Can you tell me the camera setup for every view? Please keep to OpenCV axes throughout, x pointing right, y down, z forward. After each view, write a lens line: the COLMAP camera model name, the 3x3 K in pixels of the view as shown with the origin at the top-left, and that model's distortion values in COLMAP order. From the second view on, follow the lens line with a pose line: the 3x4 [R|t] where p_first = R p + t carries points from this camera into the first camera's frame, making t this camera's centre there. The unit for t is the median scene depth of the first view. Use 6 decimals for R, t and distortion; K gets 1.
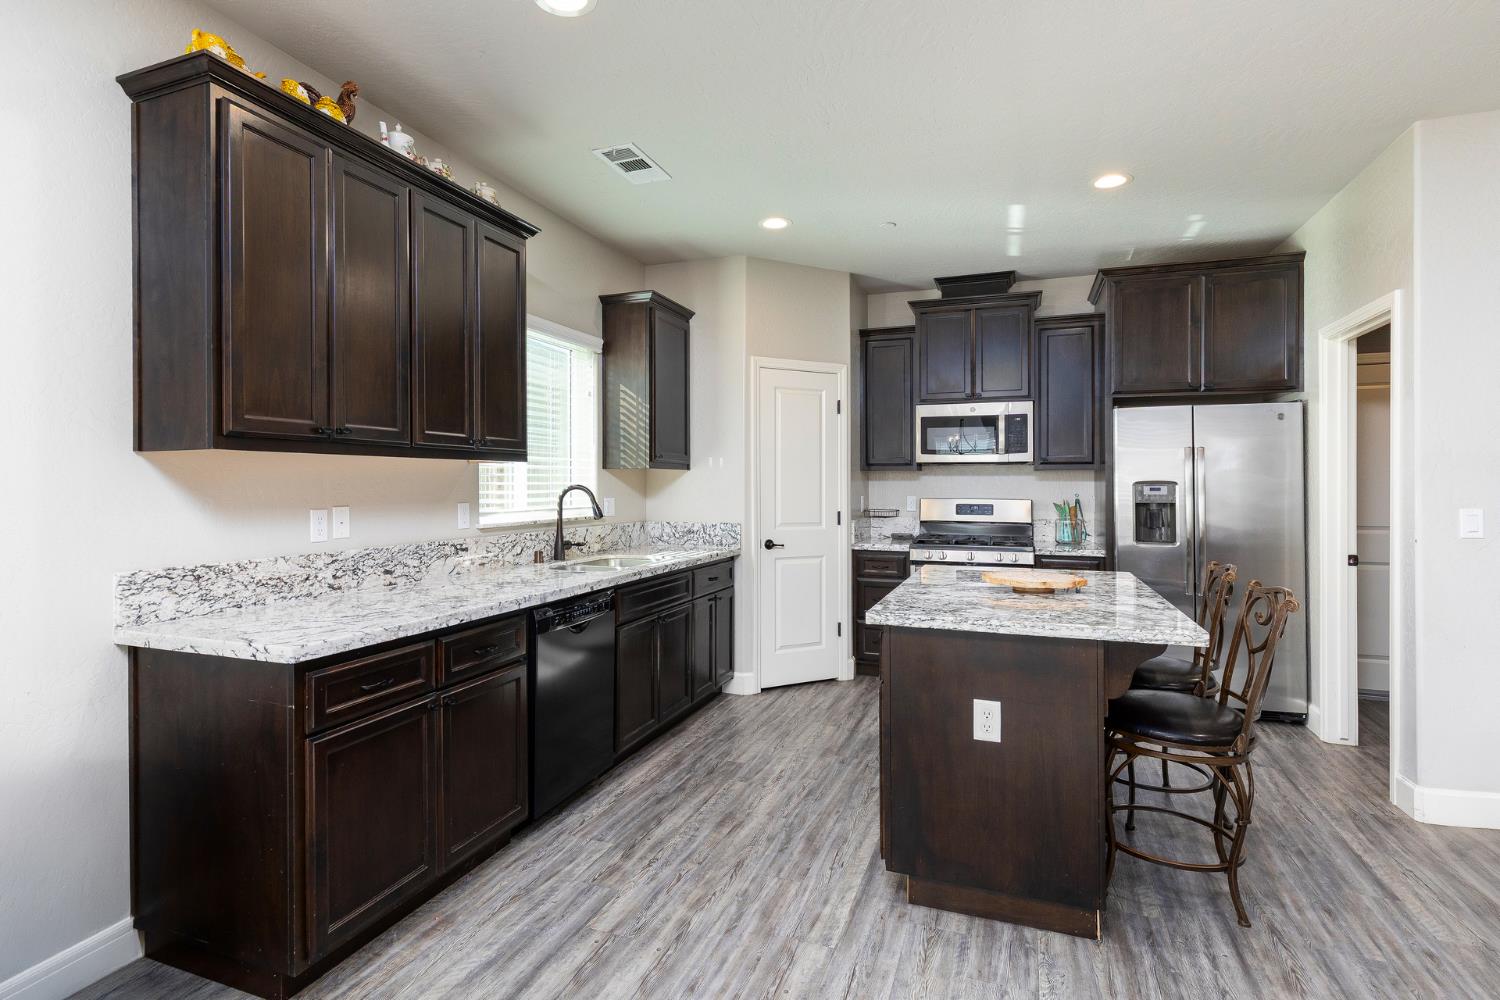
lens RADIAL K [[721.1, 0, 742.1], [0, 721.1, 485.7], [0, 0, 1]] dist [-0.026503, 0.000370]
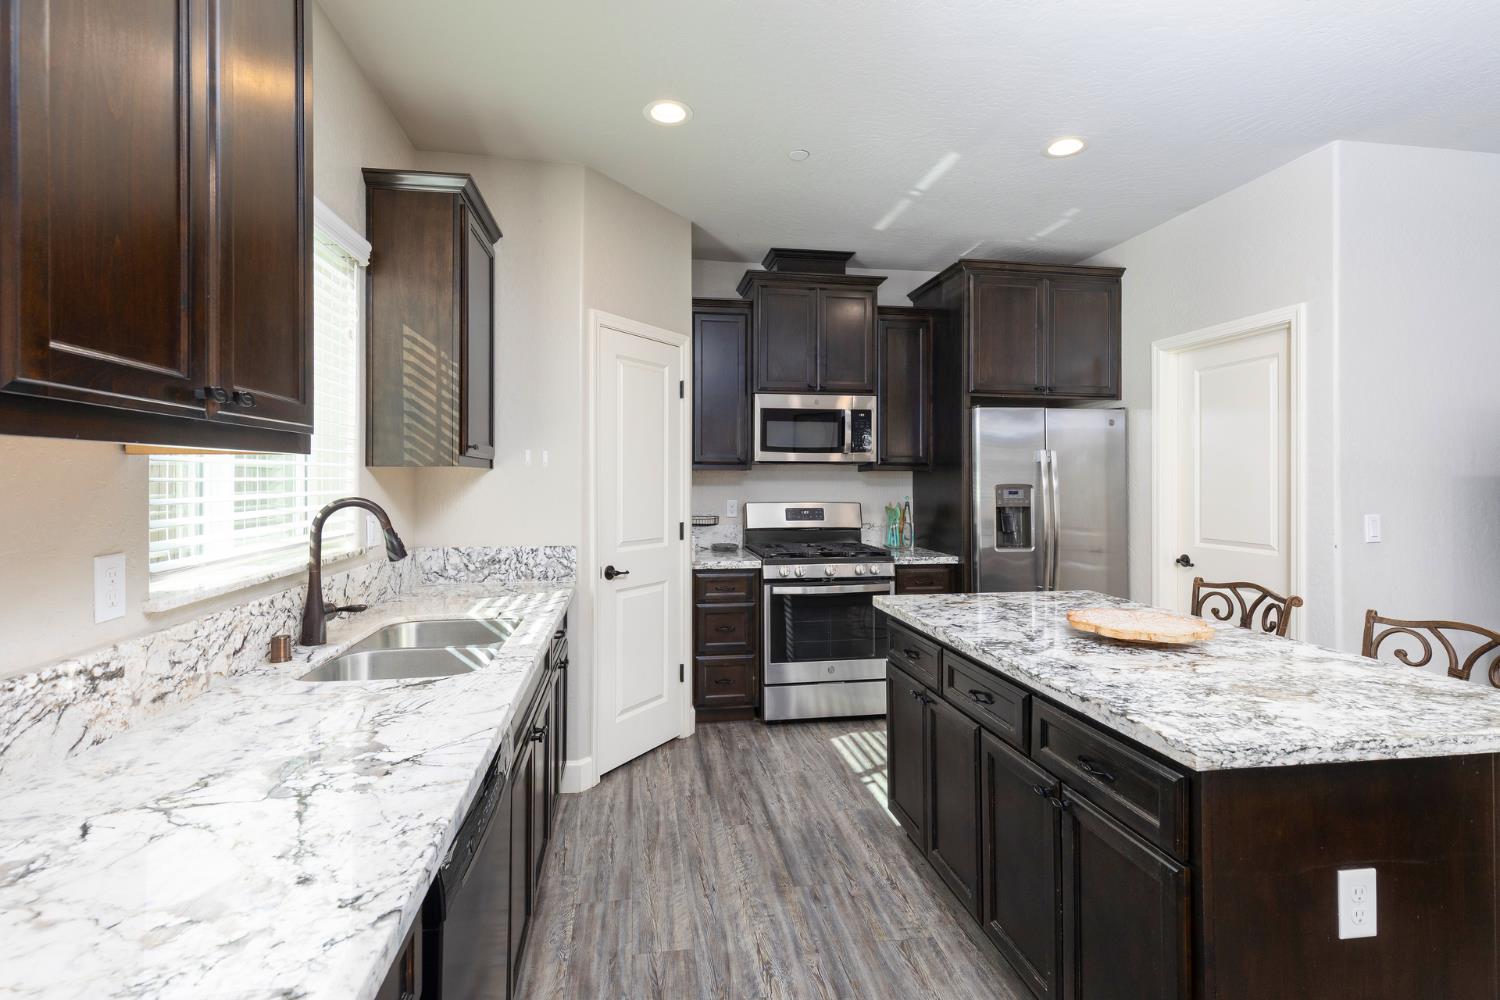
lens RADIAL K [[677.7, 0, 732.2], [0, 677.7, 475.3], [0, 0, 1]] dist [0.001120, -0.000841]
pose [[0.879950, 0.003316, 0.475055, -0.192881], [-0.000457, 0.999981, -0.006133, -0.012945], [-0.475067, 0.005180, 0.879935, 0.372256]]
